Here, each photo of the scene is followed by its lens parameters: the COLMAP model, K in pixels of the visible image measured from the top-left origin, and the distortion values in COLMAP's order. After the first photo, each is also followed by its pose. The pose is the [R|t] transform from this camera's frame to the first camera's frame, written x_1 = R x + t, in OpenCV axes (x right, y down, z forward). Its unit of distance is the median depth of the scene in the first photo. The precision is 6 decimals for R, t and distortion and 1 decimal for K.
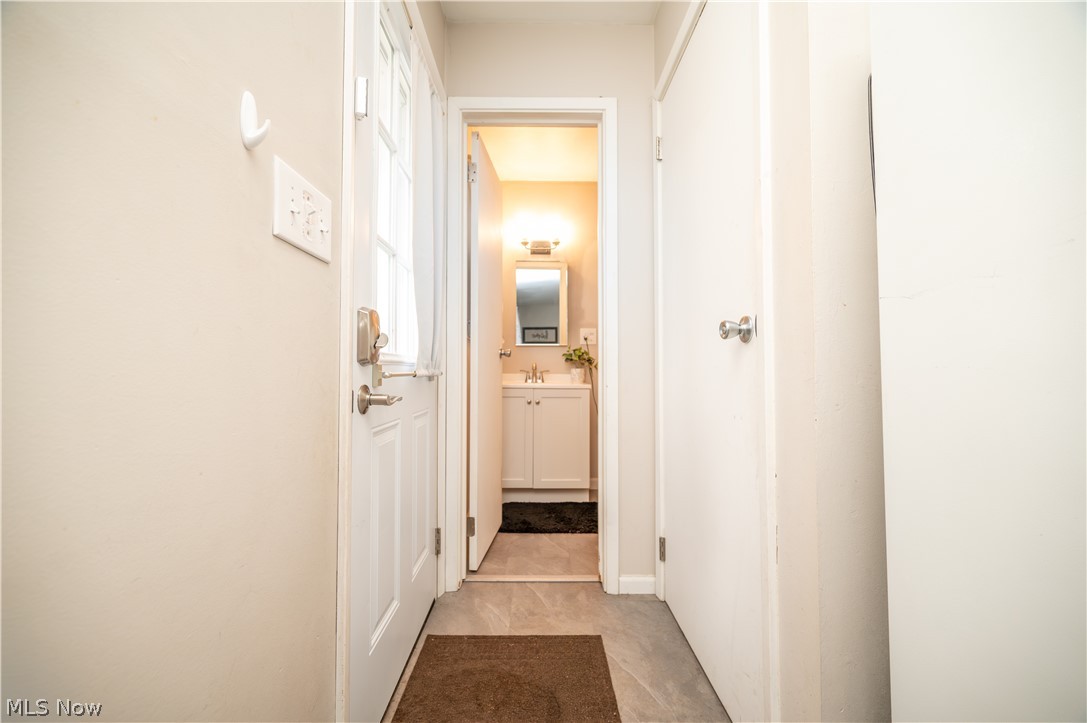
lens RADIAL K [[434.0, 0, 547.7], [0, 434.0, 366.3], [0, 0, 1]] dist [-0.002020, -0.000229]
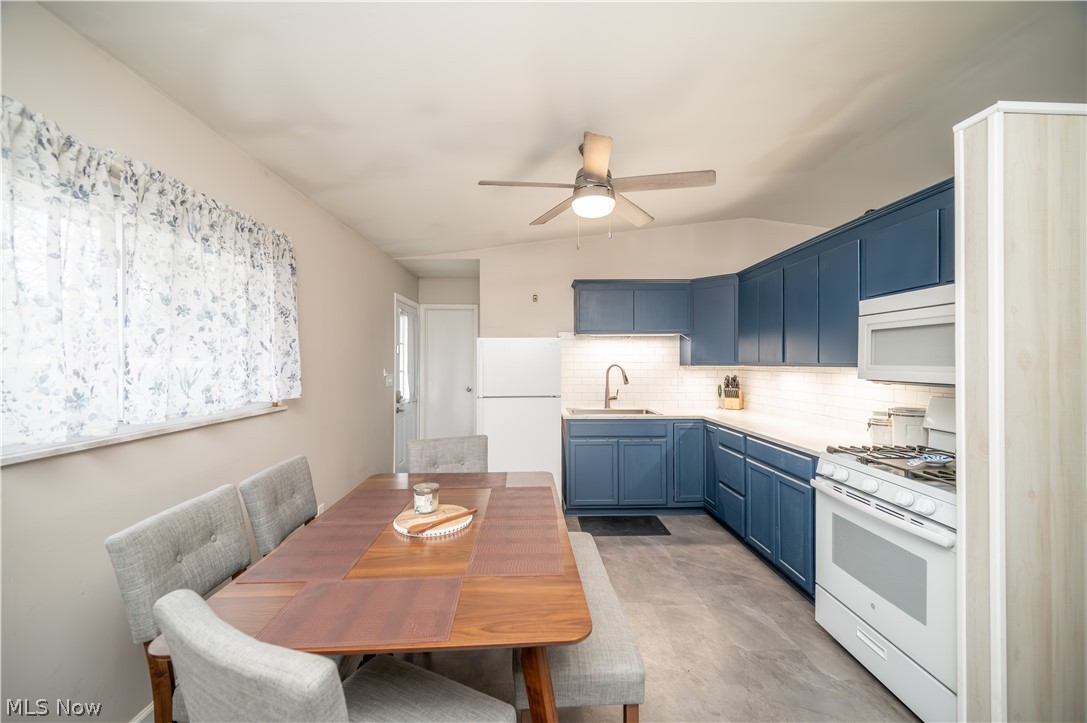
lens RADIAL K [[430.7, 0, 544.1], [0, 430.7, 361.0], [0, 0, 1]] dist [-0.001053, -0.000125]
pose [[1.000000, 0.000472, -0.000815, 0.779263], [-0.000469, 0.999992, 0.003881, -0.322076], [0.000817, -0.003880, 0.999992, -2.451784]]
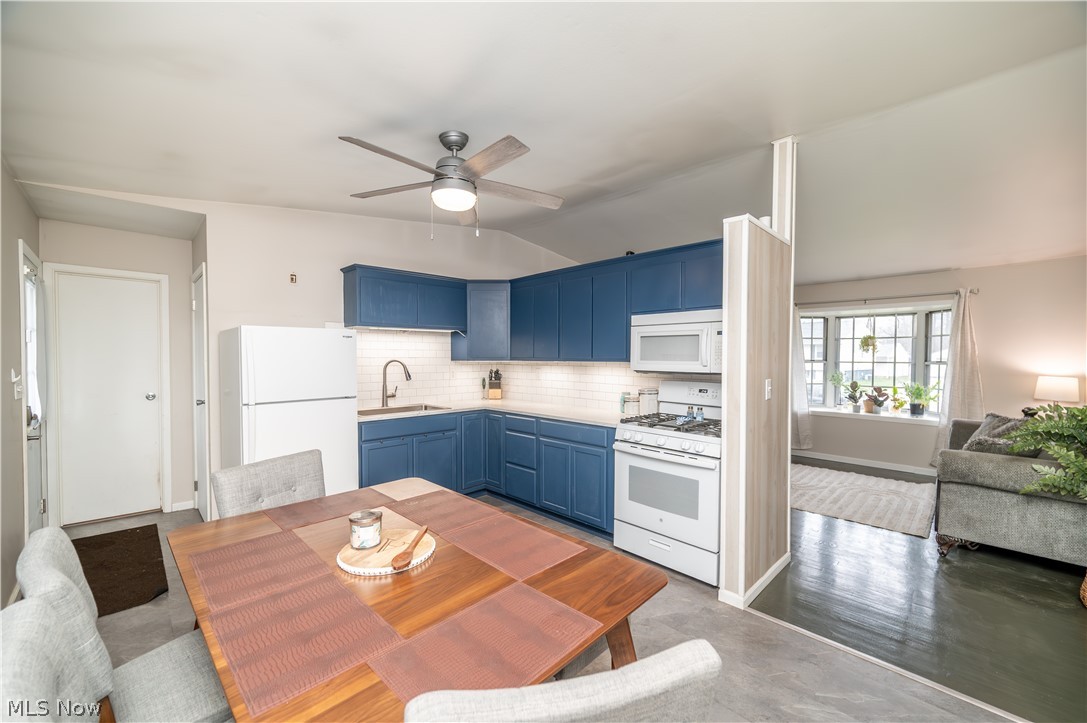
lens RADIAL K [[434.0, 0, 547.7], [0, 434.0, 366.3], [0, 0, 1]] dist [-0.002020, -0.000229]
pose [[0.727265, -0.013991, 0.686214, 0.062925], [-0.007001, 0.999589, 0.027801, -0.330832], [-0.686321, -0.025023, 0.726868, -2.226762]]
